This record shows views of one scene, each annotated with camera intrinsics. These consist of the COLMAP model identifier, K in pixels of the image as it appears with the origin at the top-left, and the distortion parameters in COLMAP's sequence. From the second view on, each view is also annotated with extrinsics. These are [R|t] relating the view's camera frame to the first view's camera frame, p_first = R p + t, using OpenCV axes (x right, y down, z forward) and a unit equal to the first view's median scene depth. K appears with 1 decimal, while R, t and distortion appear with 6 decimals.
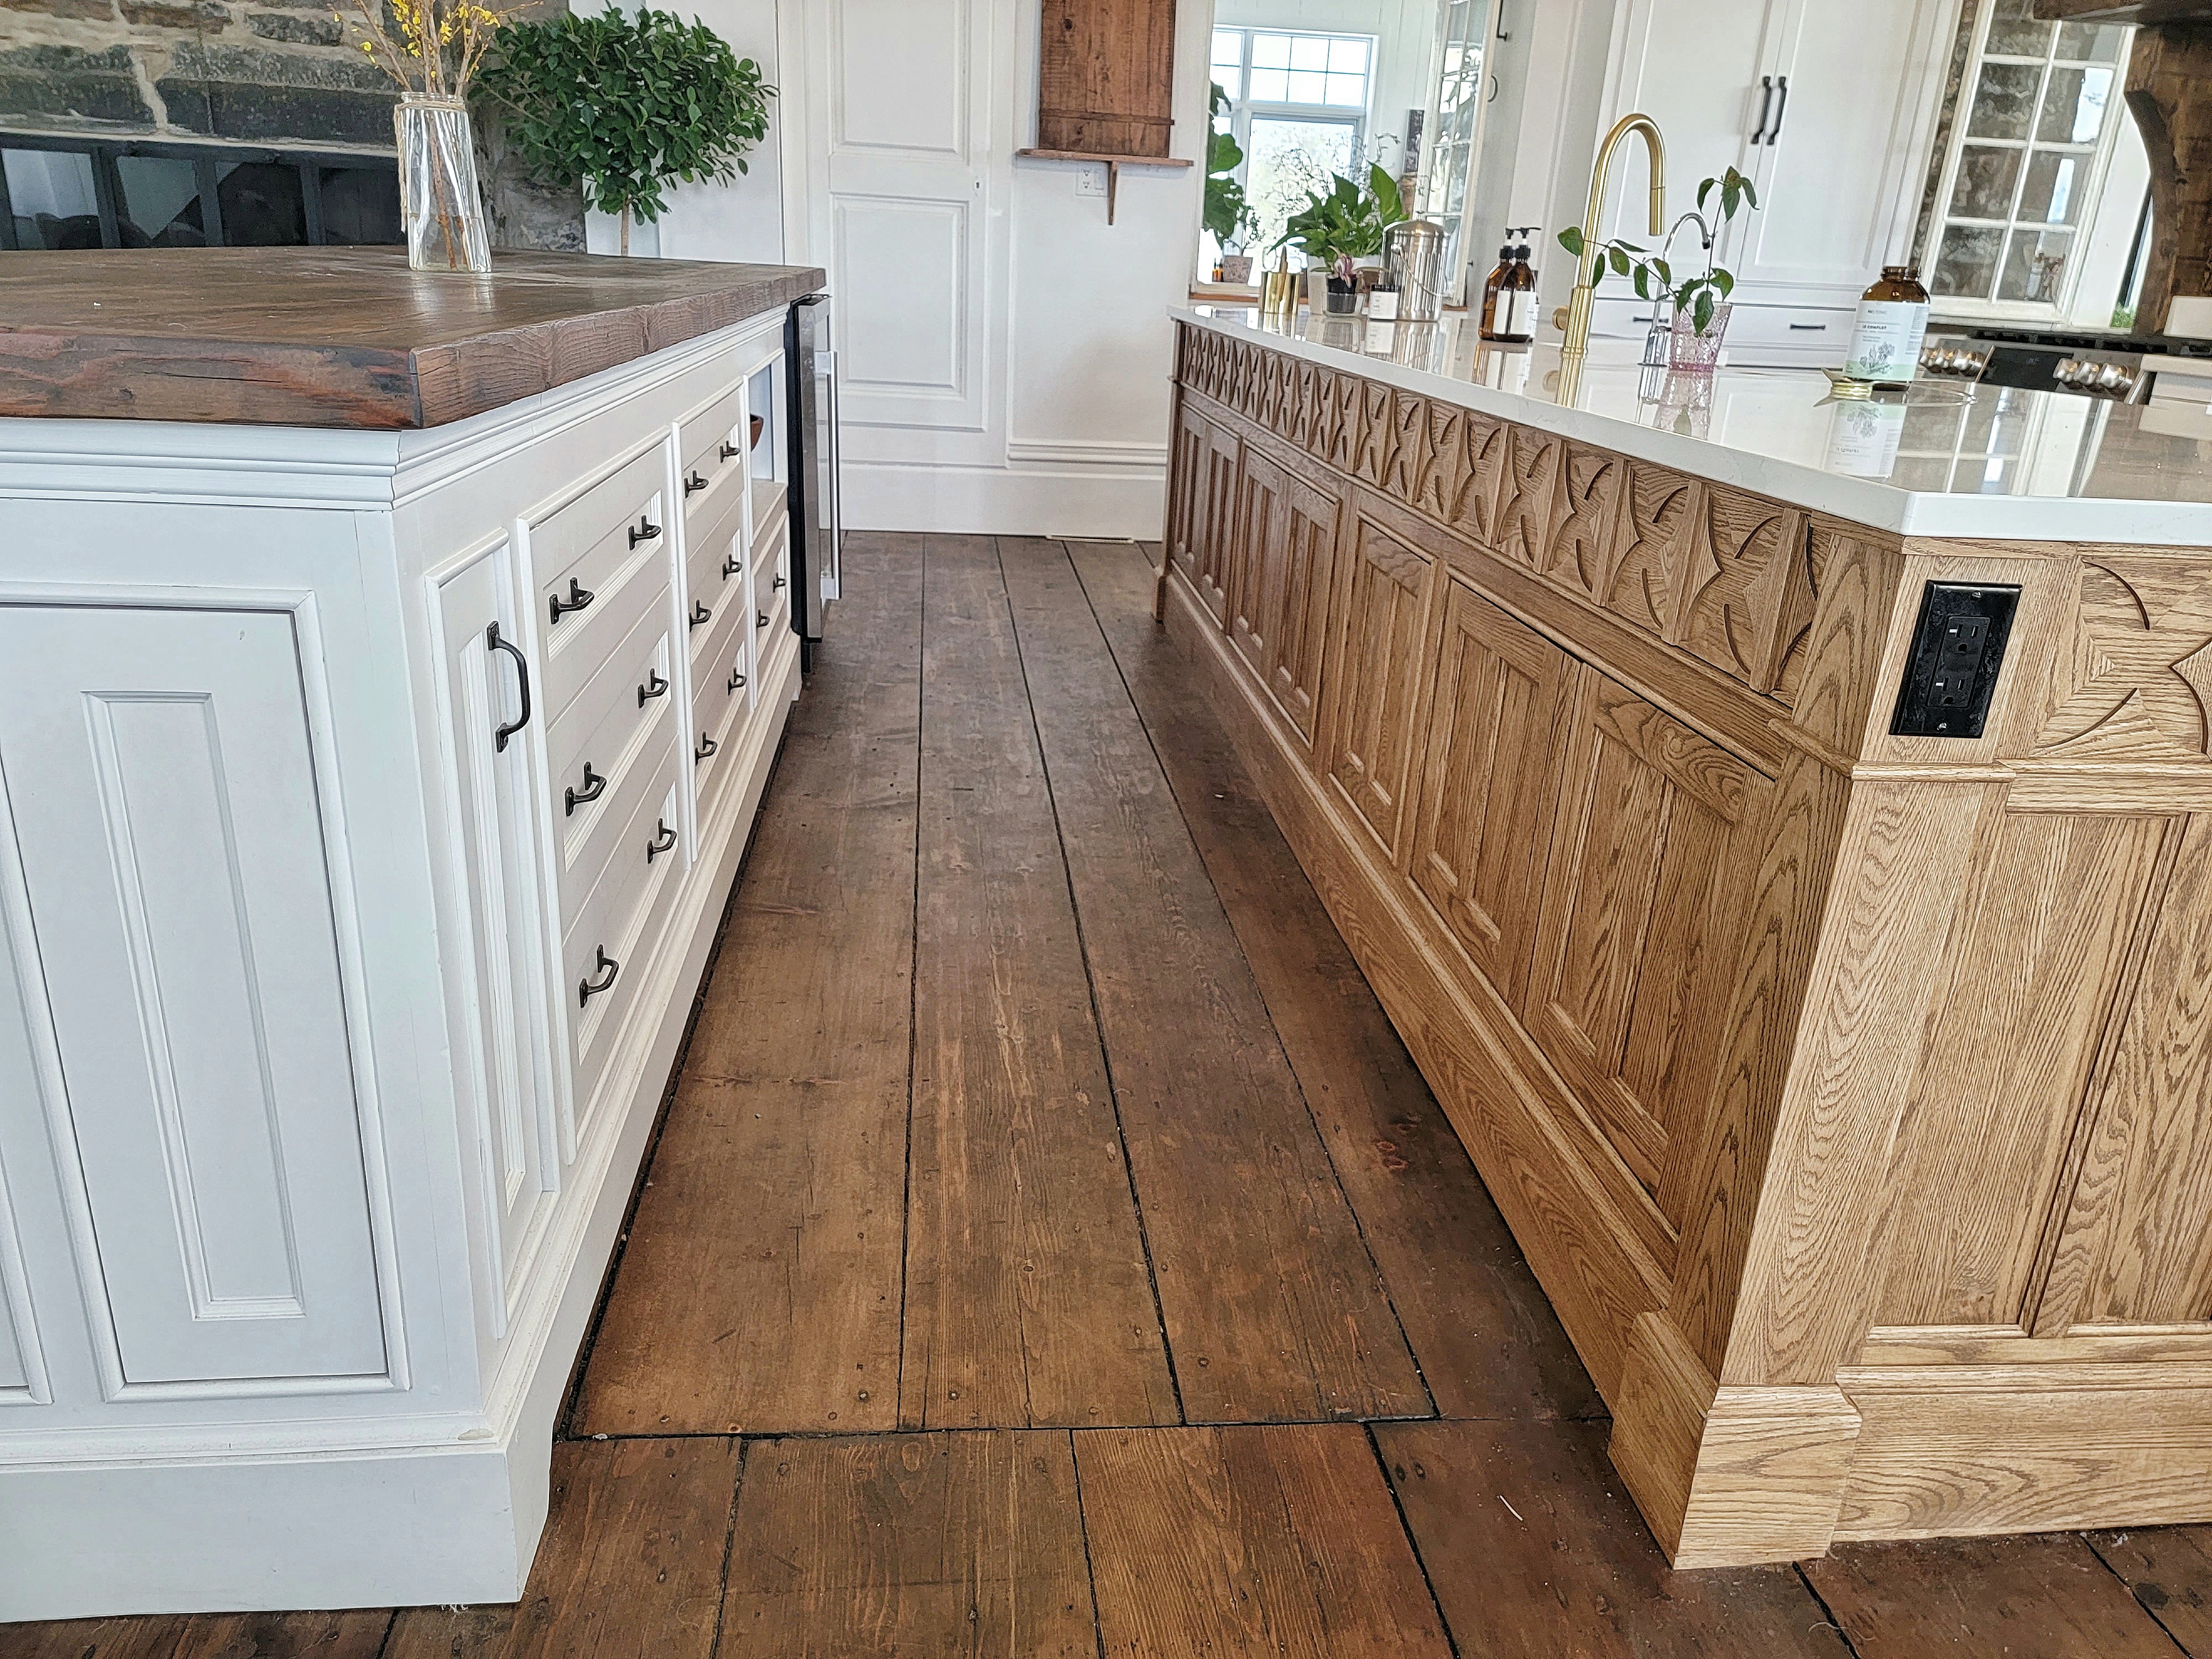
lens RADIAL K [[1544.6, 0, 1118.0], [0, 1544.6, 812.3], [0, 0, 1]] dist [0.082105, -0.064708]
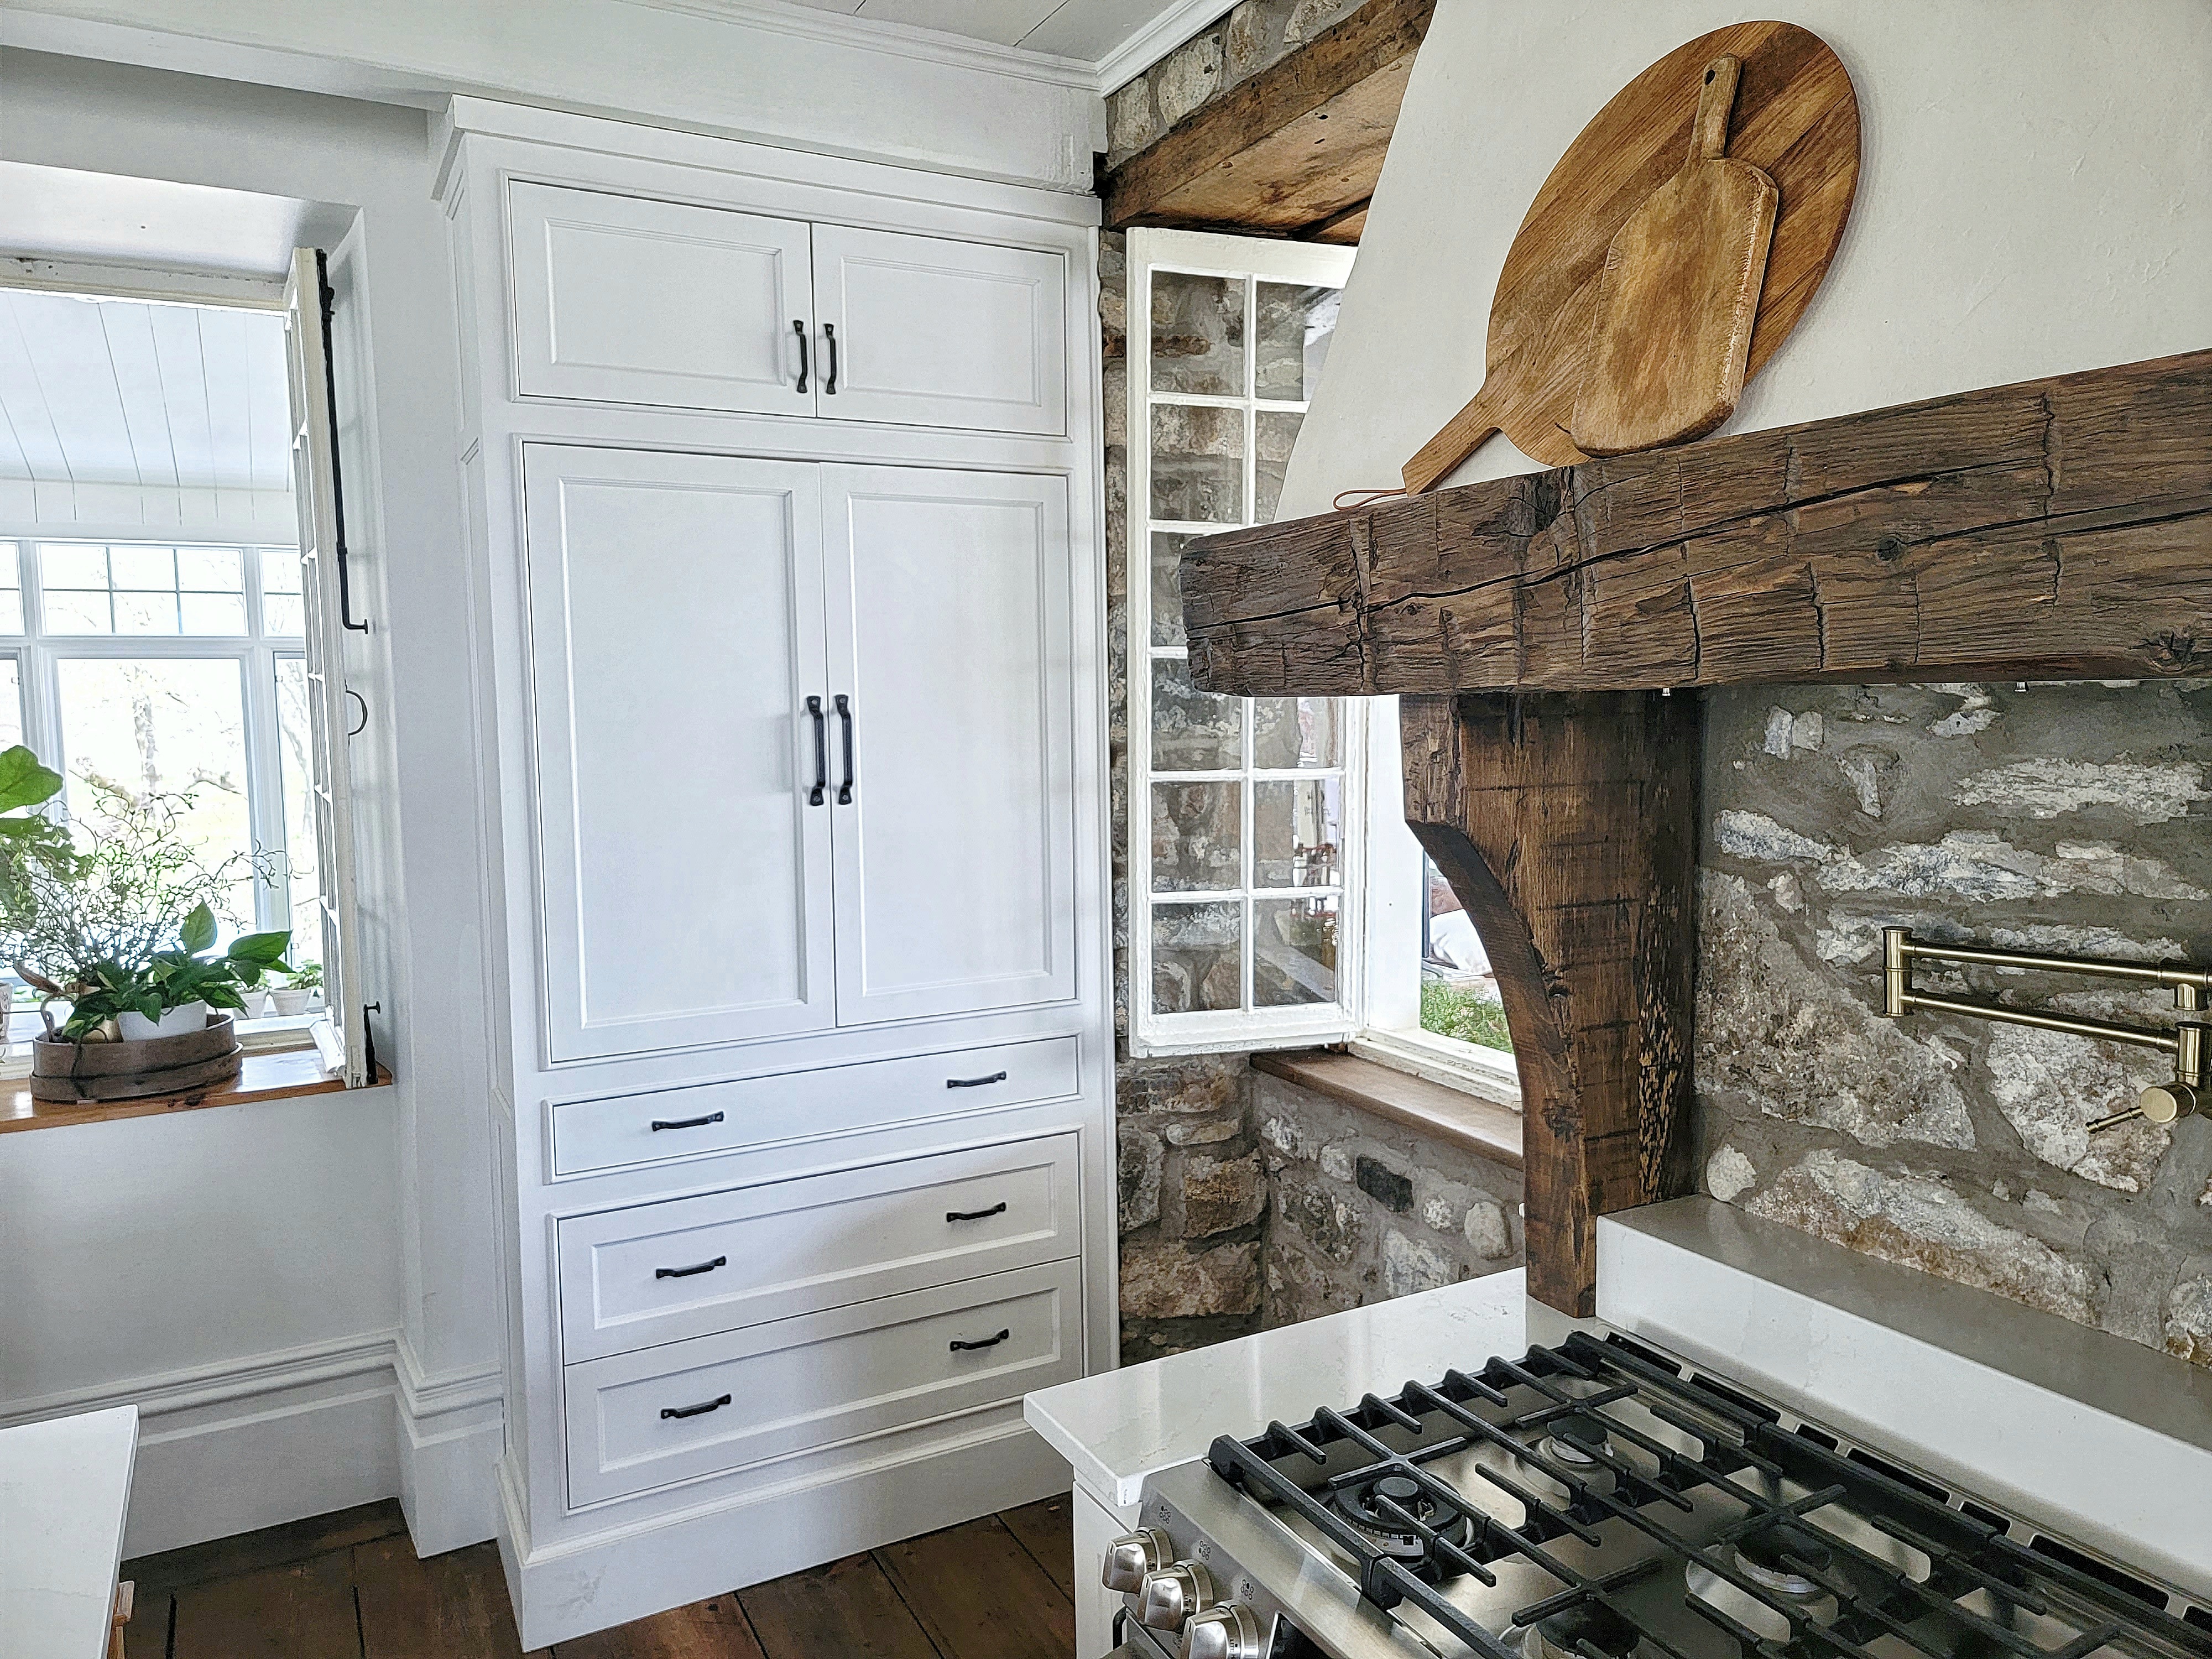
lens RADIAL K [[1544.6, 0, 1086.3], [0, 1544.6, 817.1], [0, 0, 1]] dist [0.082105, -0.064708]
pose [[0.926701, -0.094998, 0.363593, 0.497097], [0.183528, 0.958701, -0.217279, -0.480500], [-0.327936, 0.268082, 0.905864, 0.802155]]
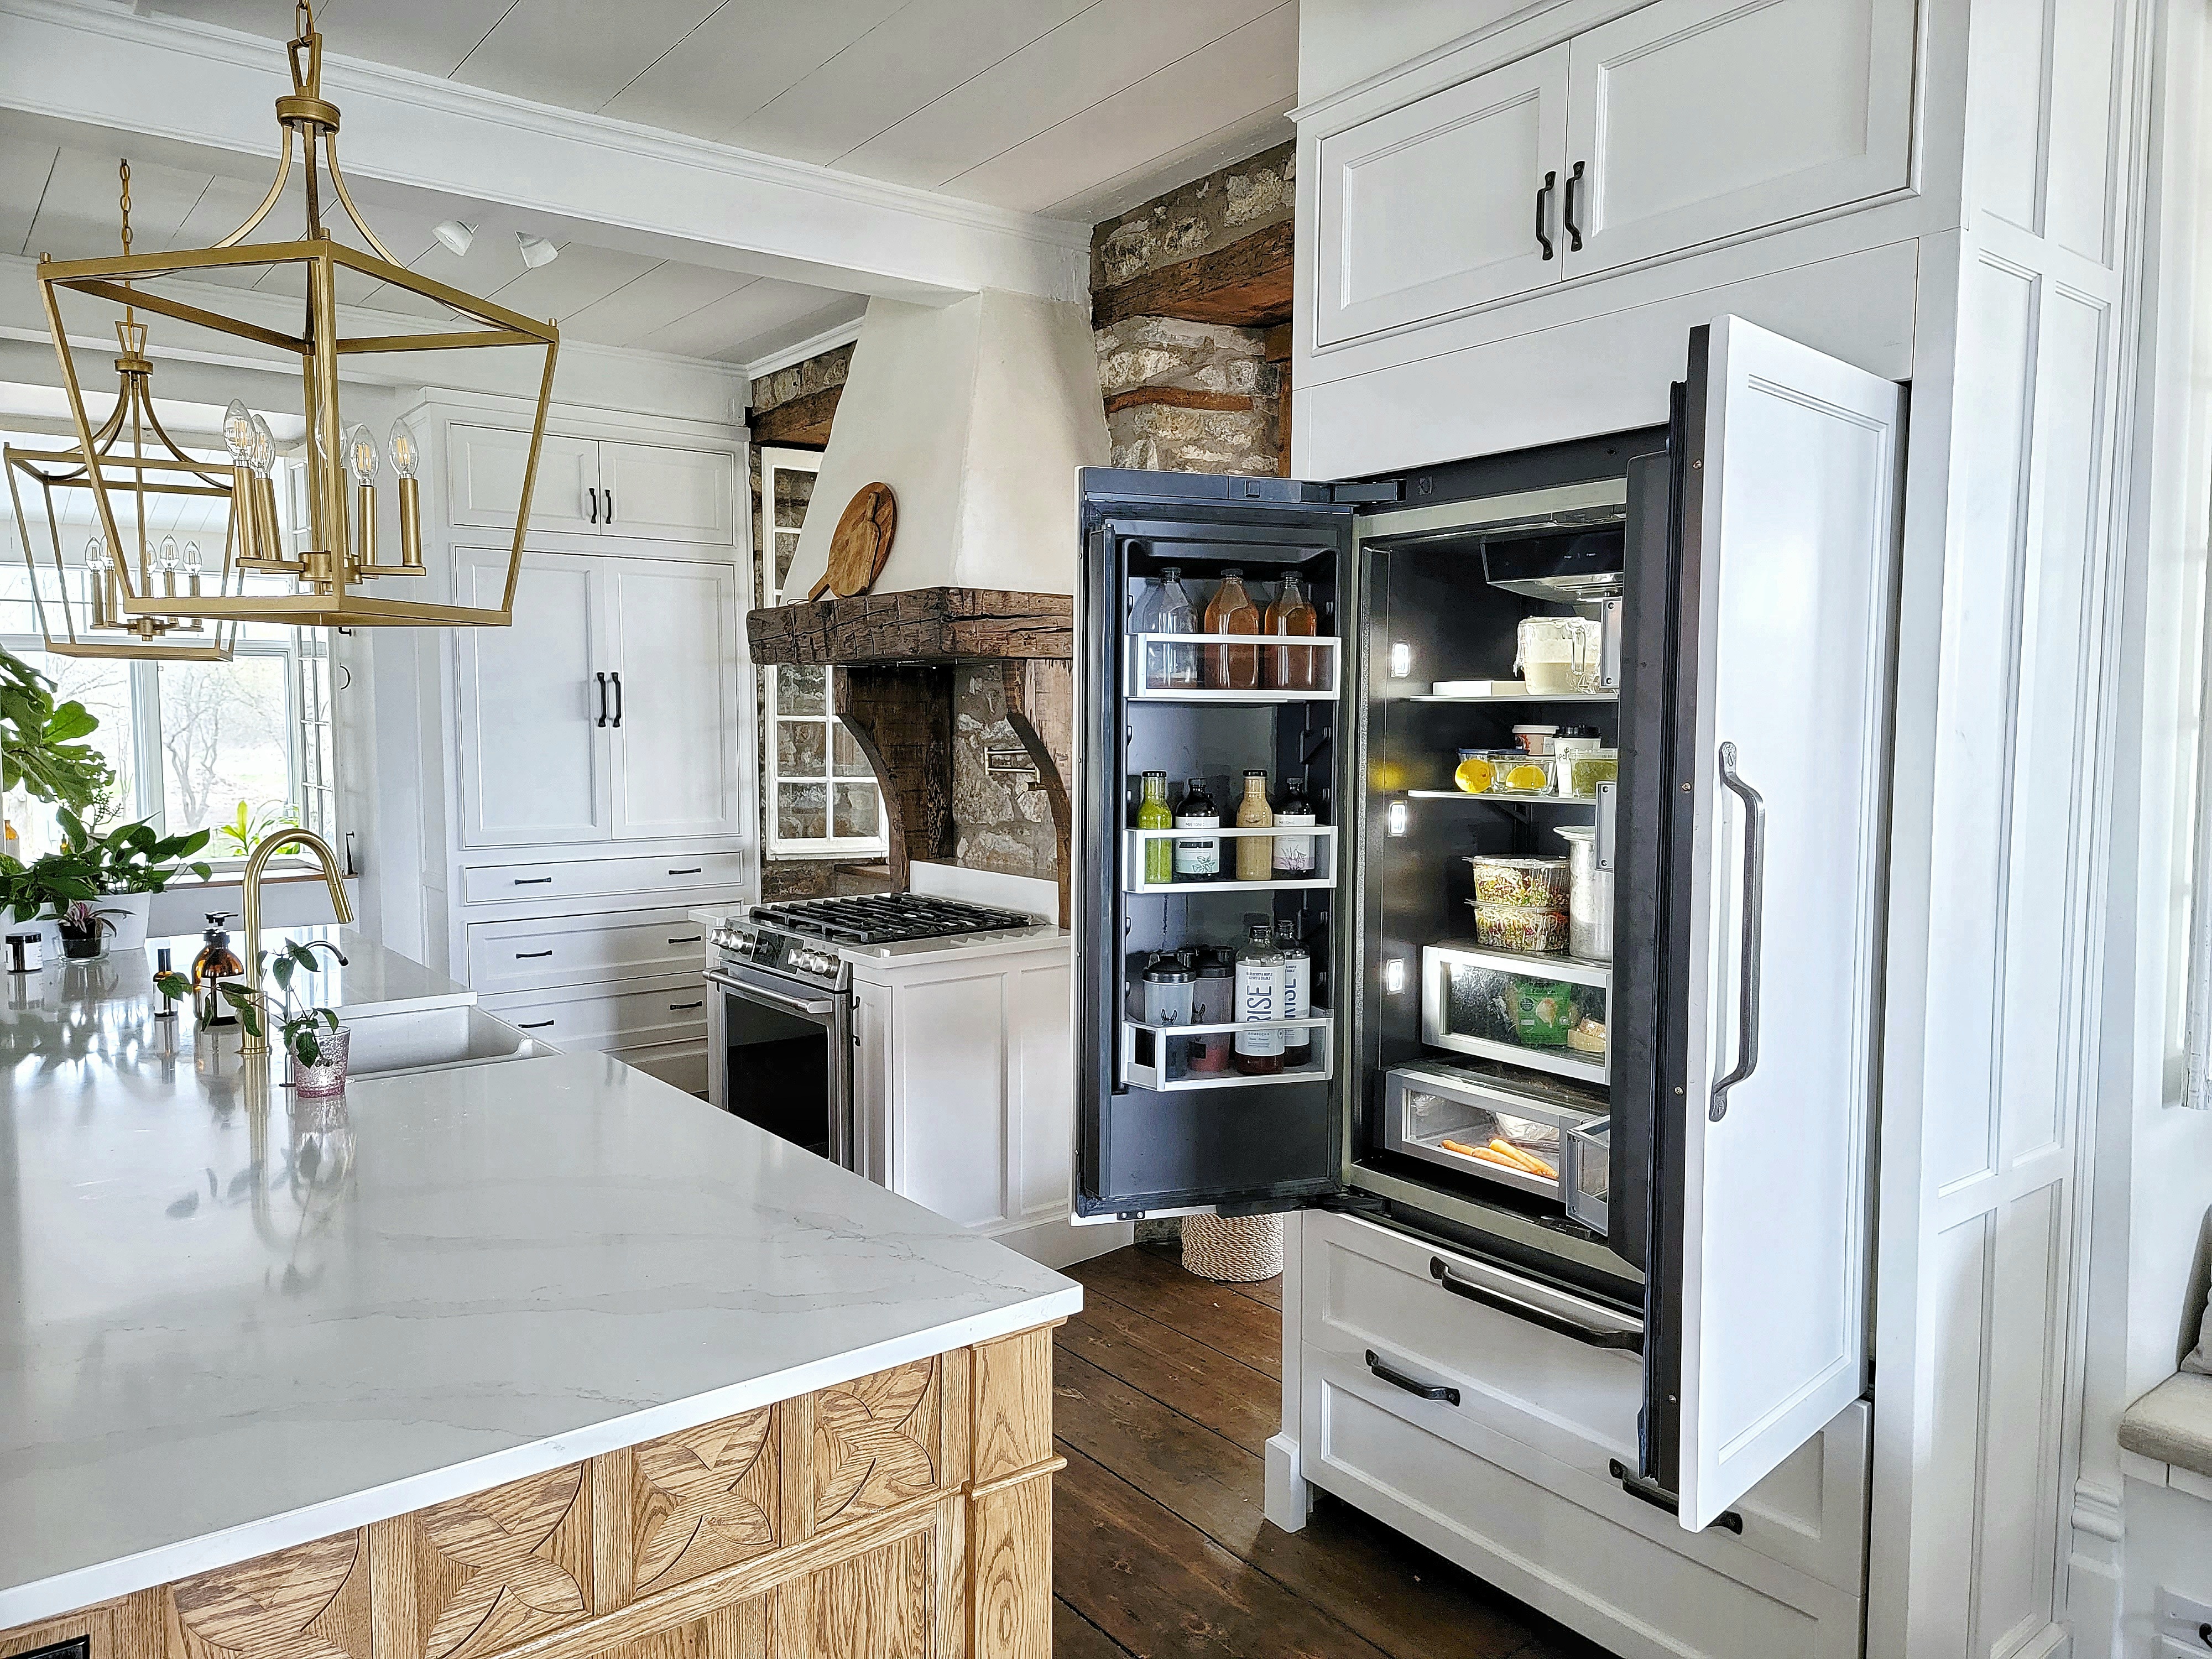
lens RADIAL K [[1544.6, 0, 1121.5], [0, 1544.6, 822.1], [0, 0, 1]] dist [0.082105, -0.064708]
pose [[0.849162, -0.089554, 0.520484, 0.230350], [0.218939, 0.956538, -0.192614, -0.109554], [-0.480613, 0.277515, 0.831863, -0.138143]]
